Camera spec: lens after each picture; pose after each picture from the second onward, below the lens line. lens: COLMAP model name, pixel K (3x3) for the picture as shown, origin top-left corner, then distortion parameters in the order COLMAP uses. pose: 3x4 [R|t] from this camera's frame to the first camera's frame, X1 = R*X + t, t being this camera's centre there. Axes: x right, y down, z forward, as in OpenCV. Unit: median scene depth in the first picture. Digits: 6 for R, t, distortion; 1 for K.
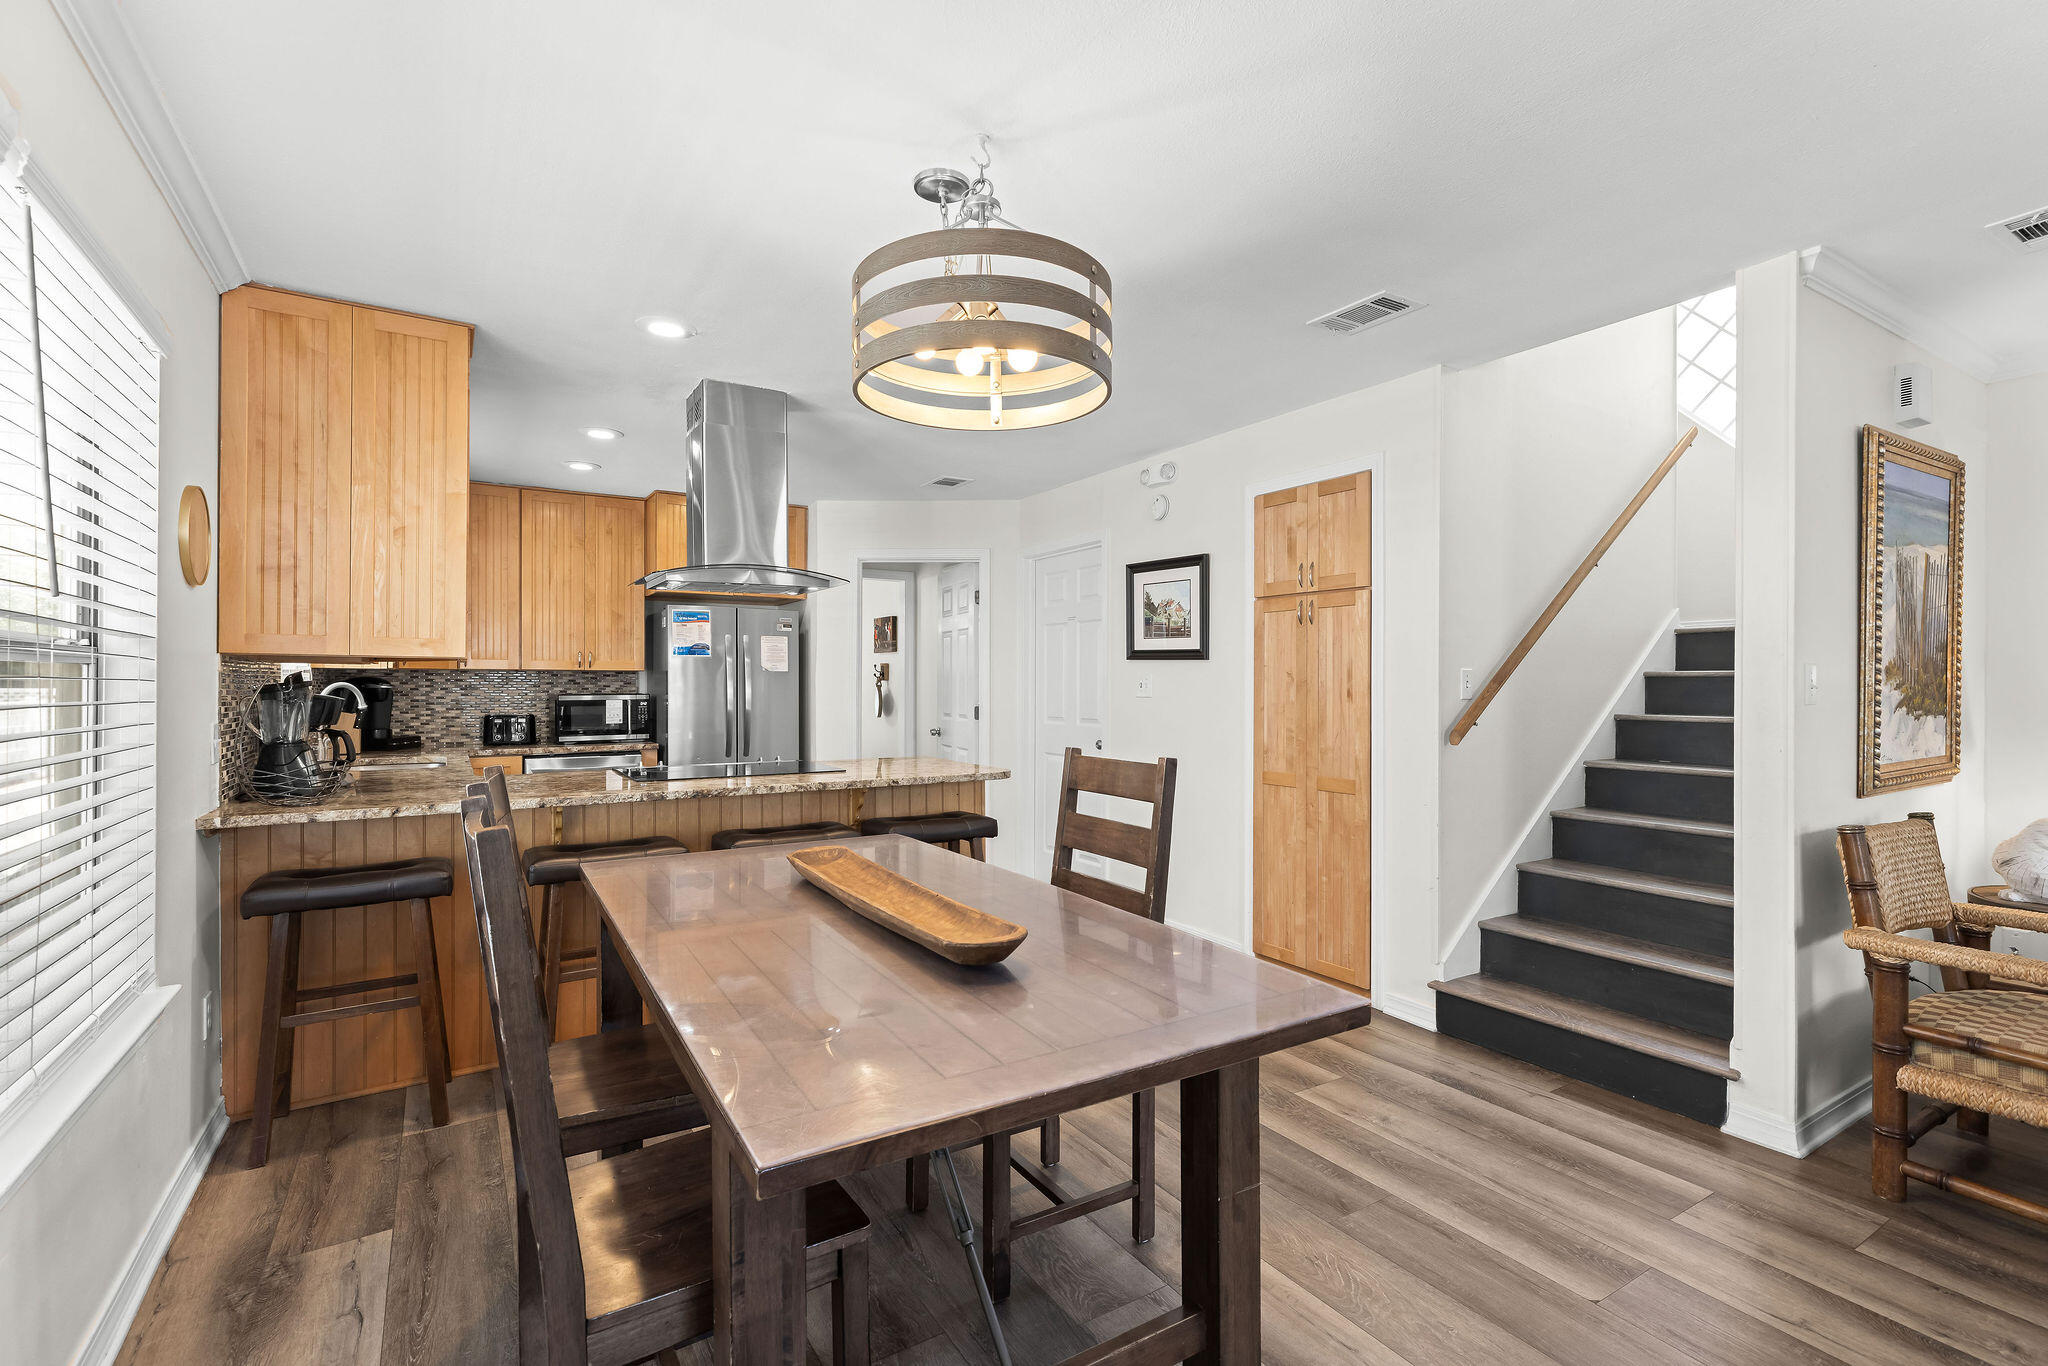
lens RADIAL K [[928.1, 0, 1024.4], [0, 928.1, 685.2], [0, 0, 1]] dist [0.005126, -0.000159]
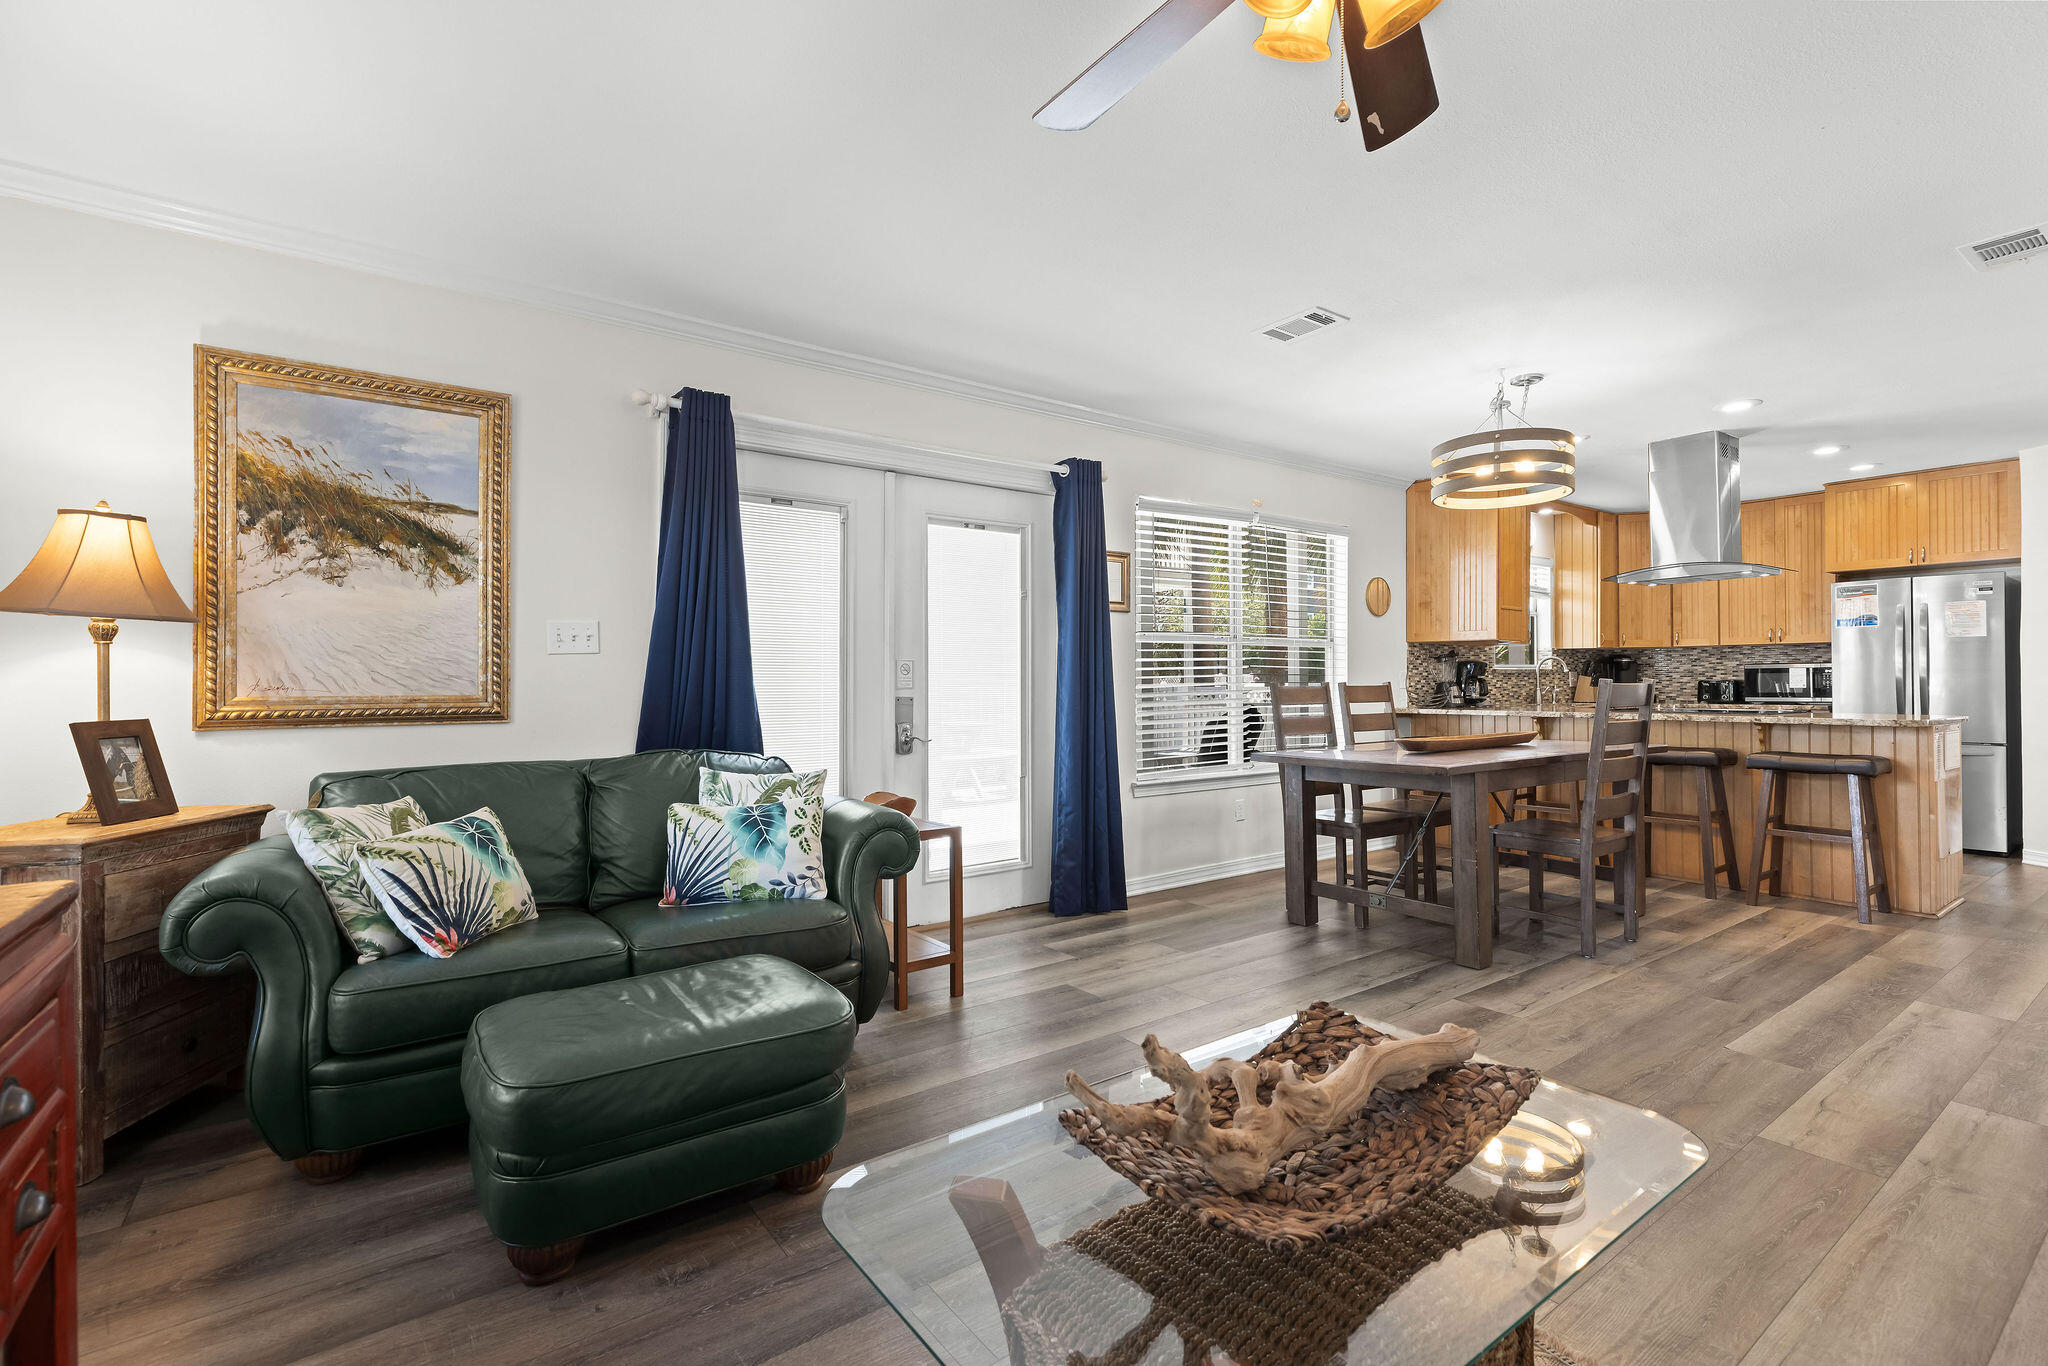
lens RADIAL K [[928.1, 0, 1019.7], [0, 928.1, 670.0], [0, 0, 1]] dist [0.005126, -0.000159]
pose [[0.067265, -0.014024, -0.997637, 1.115662], [0.004060, 0.999897, -0.013782, 0.051024], [0.997727, -0.003123, 0.067315, -0.105597]]
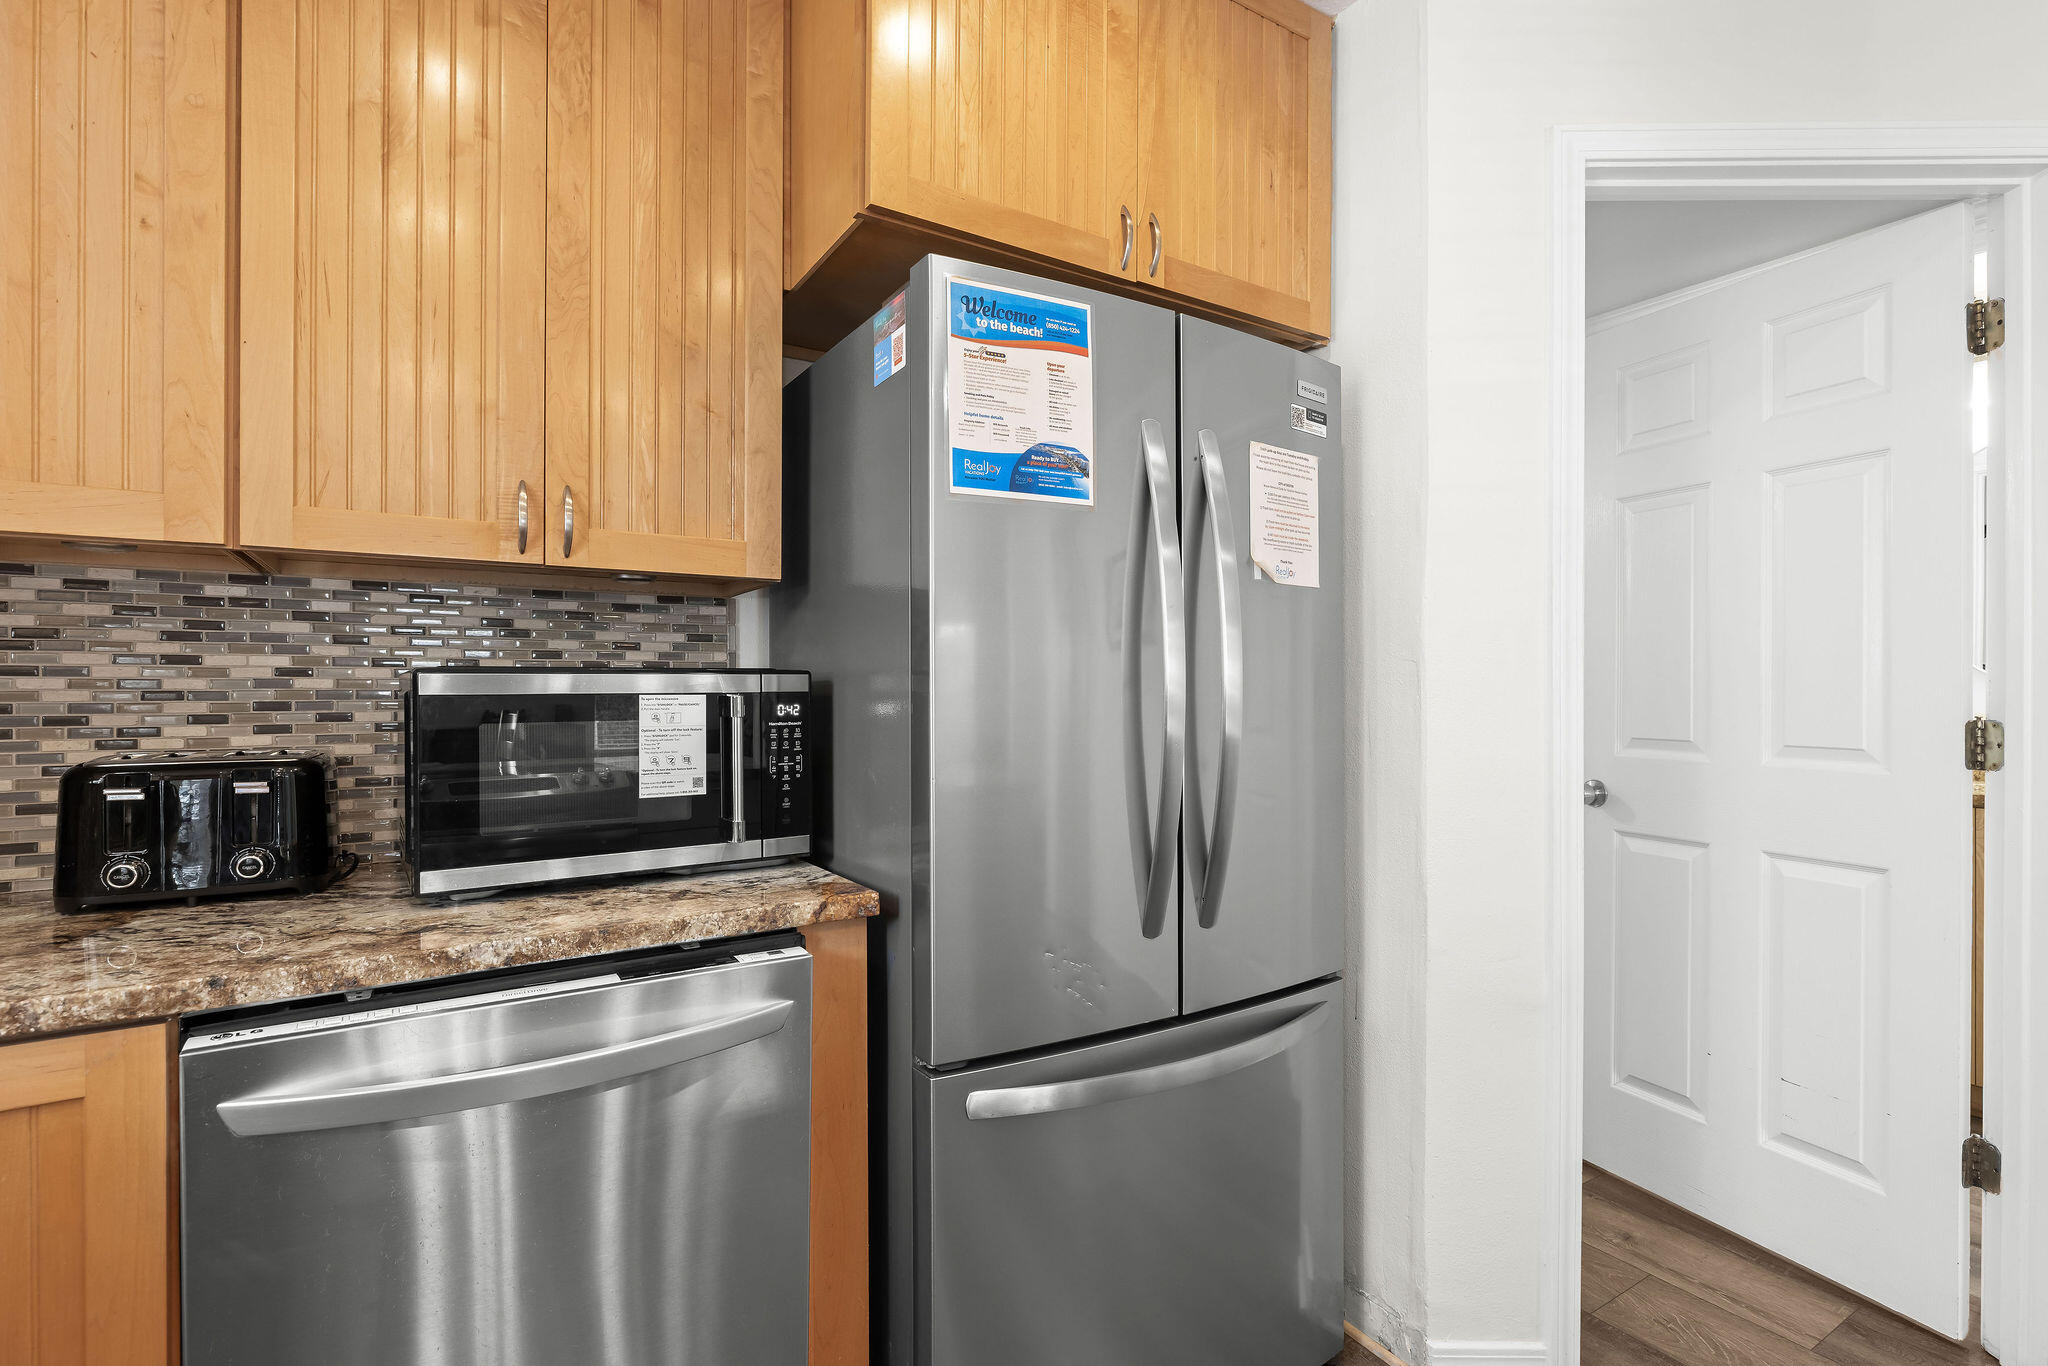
lens RADIAL K [[984.9, 0, 1028.7], [0, 984.9, 683.4], [0, 0, 1]] dist [-0.001692, 0.001337]
pose [[0.999978, -0.000052, 0.006687, -0.592015], [0.000095, 0.999979, -0.006479, 0.024768], [-0.006686, 0.006479, 0.999957, 1.260085]]
